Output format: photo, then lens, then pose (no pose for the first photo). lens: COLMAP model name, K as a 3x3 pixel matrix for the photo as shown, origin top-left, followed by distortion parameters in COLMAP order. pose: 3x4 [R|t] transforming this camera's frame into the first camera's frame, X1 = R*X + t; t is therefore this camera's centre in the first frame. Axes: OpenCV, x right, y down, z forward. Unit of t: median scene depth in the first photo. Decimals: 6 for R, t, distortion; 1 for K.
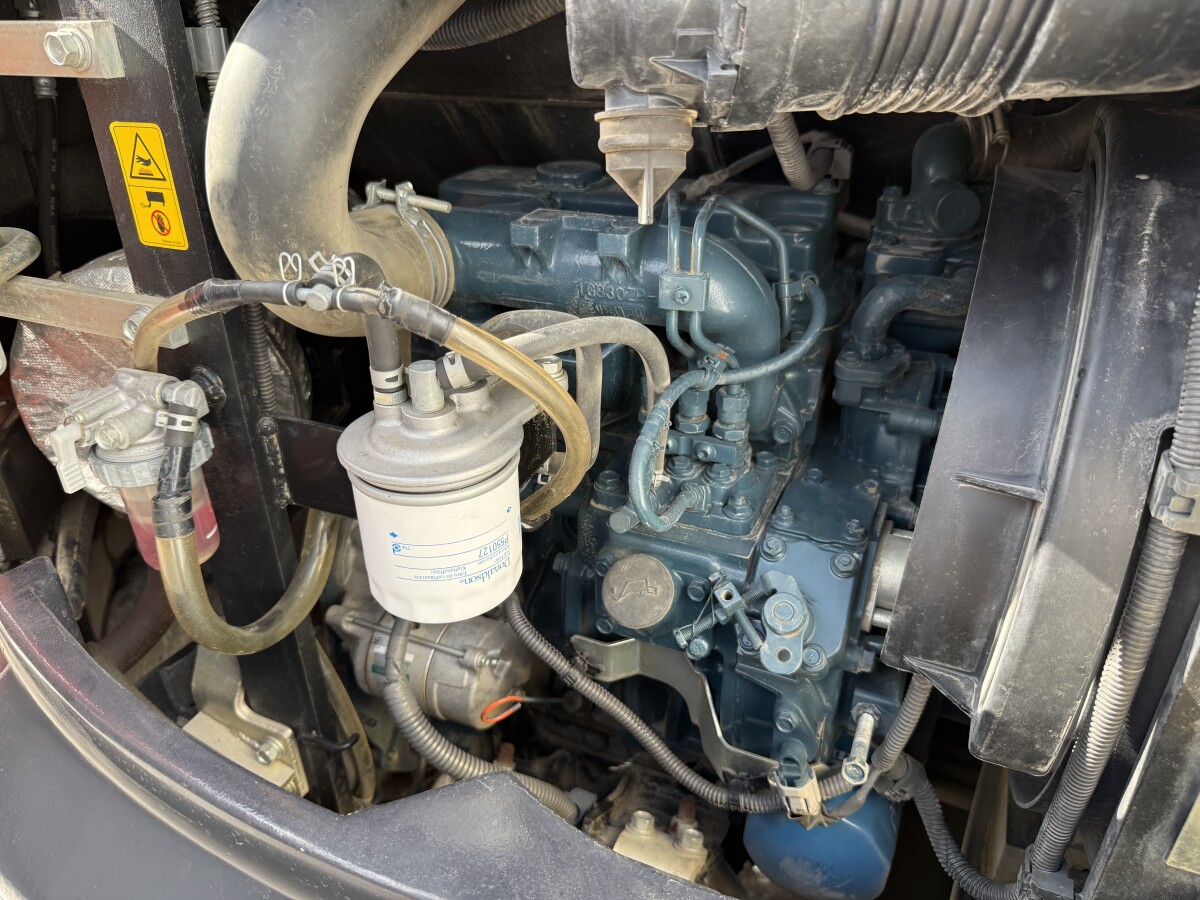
lens RADIAL K [[865.9, 0, 609.0], [0, 865.9, 451.7], [0, 0, 1]] dist [-0.008676, -0.036746]
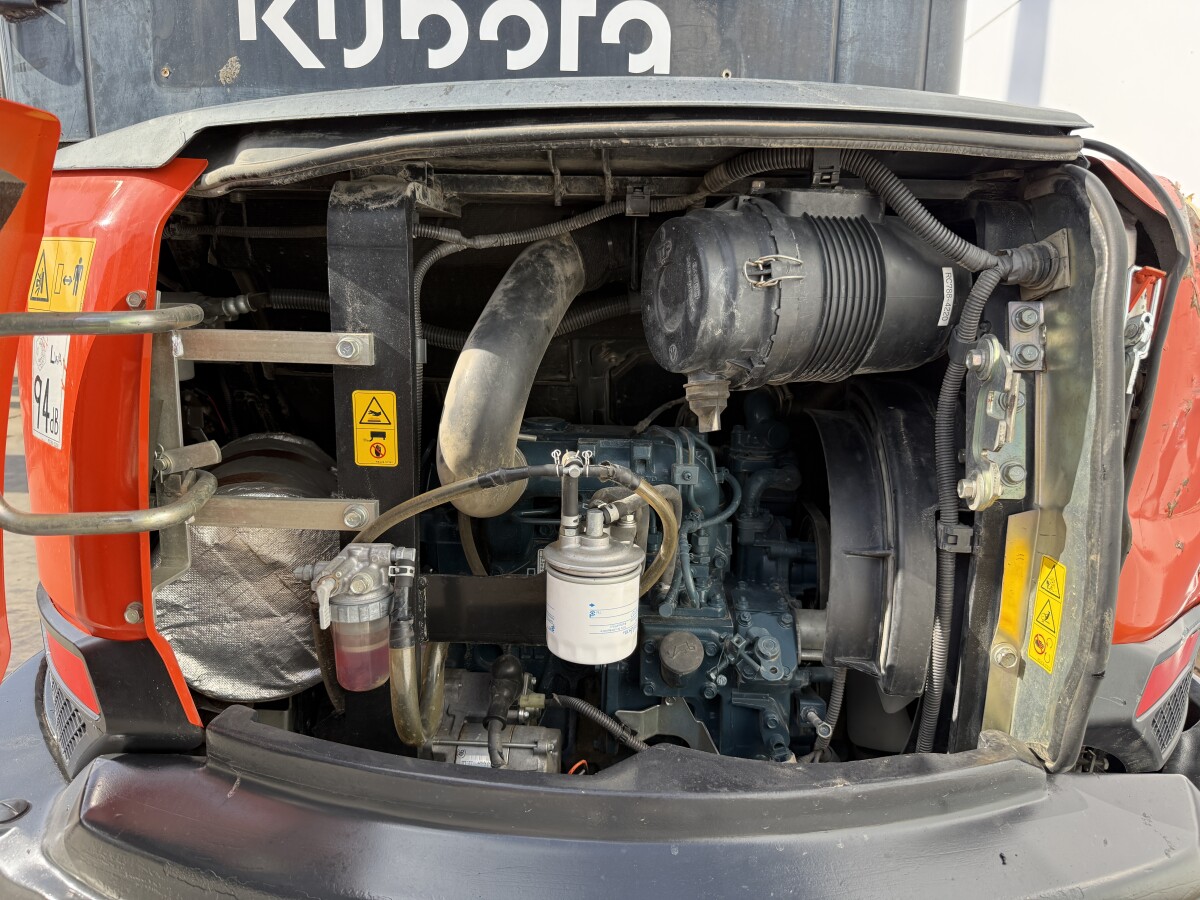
lens RADIAL K [[840.3, 0, 612.3], [0, 840.3, 449.1], [0, 0, 1]] dist [0.096927, -0.160493]
pose [[0.931430, -0.035332, 0.362201, -0.712852], [0.145015, 0.948879, -0.280357, 0.244247], [-0.333779, 0.313658, 0.888938, -0.564335]]
